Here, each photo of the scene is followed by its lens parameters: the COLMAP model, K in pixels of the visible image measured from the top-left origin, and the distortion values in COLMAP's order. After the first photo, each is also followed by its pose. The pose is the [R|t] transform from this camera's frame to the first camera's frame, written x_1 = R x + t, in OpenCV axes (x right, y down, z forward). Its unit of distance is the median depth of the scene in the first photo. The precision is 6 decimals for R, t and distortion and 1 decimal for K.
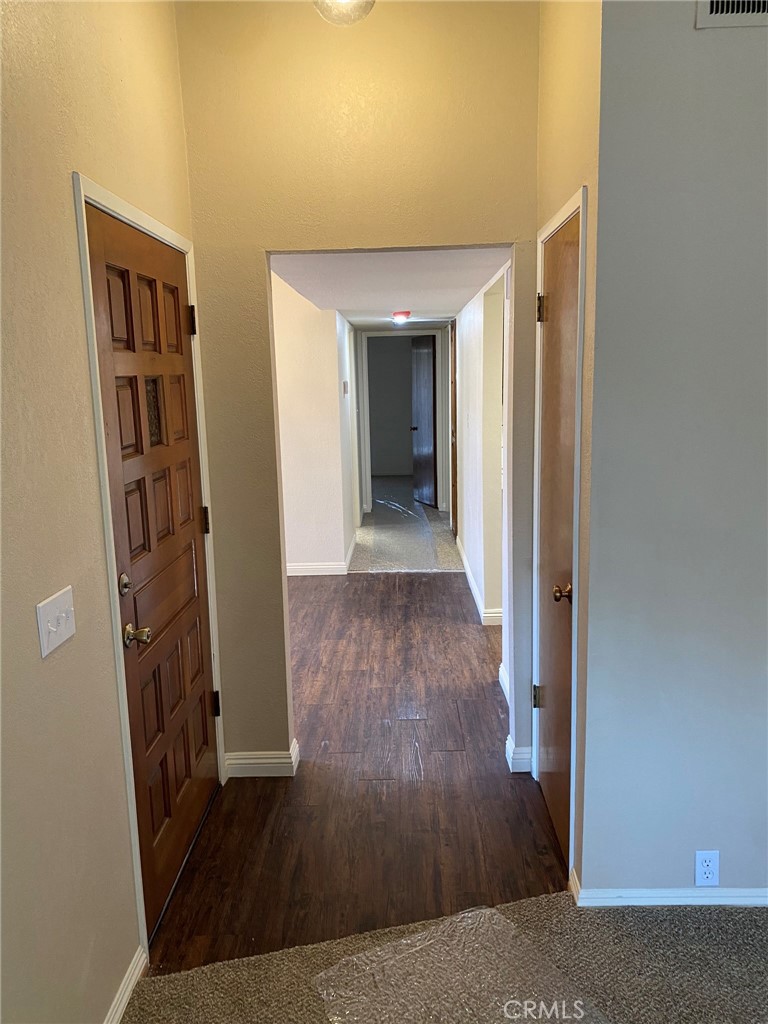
lens RADIAL K [[779.3, 0, 392.3], [0, 779.3, 512.5], [0, 0, 1]] dist [0.052321, -0.066257]
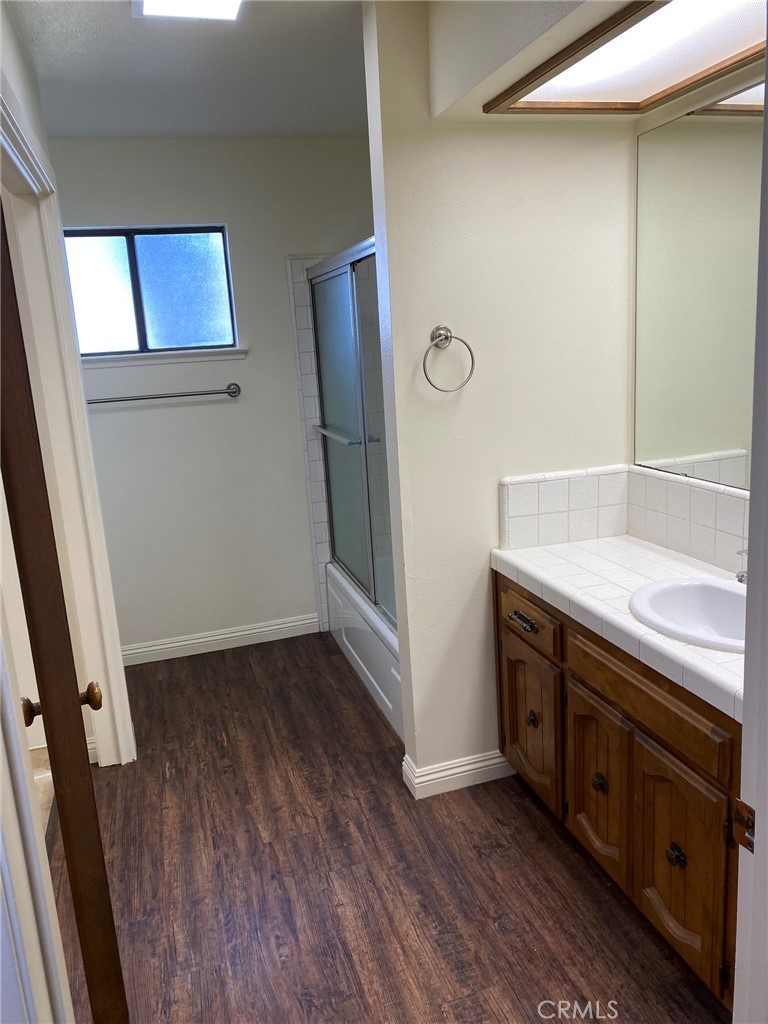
lens RADIAL K [[779.3, 0, 392.3], [0, 779.3, 512.5], [0, 0, 1]] dist [0.052321, -0.066257]
pose [[-0.947050, 0.145261, -0.286348, -0.039660], [0.023177, 0.920412, 0.390262, -0.308522], [0.320249, 0.362961, -0.875043, 1.756925]]
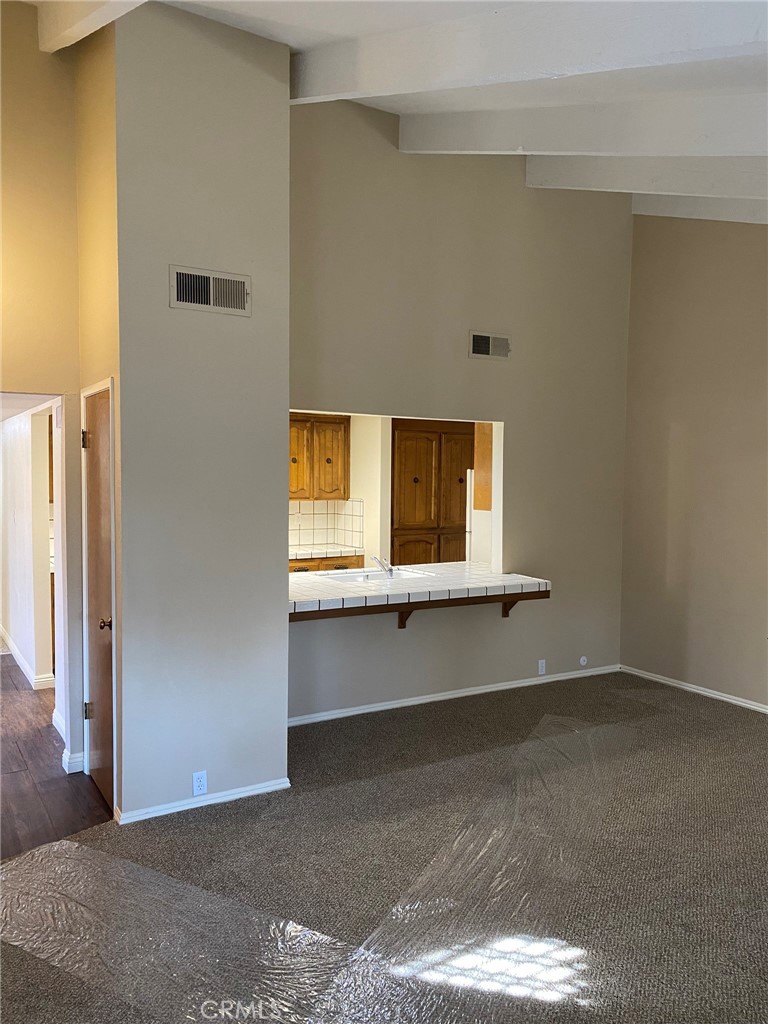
lens RADIAL K [[779.3, 0, 392.3], [0, 779.3, 512.5], [0, 0, 1]] dist [0.052321, -0.066257]
pose [[0.841150, 0.002893, 0.540794, -0.116275], [0.066887, 0.991751, -0.109342, 0.074461], [-0.536649, 0.128145, 0.834018, -0.504977]]
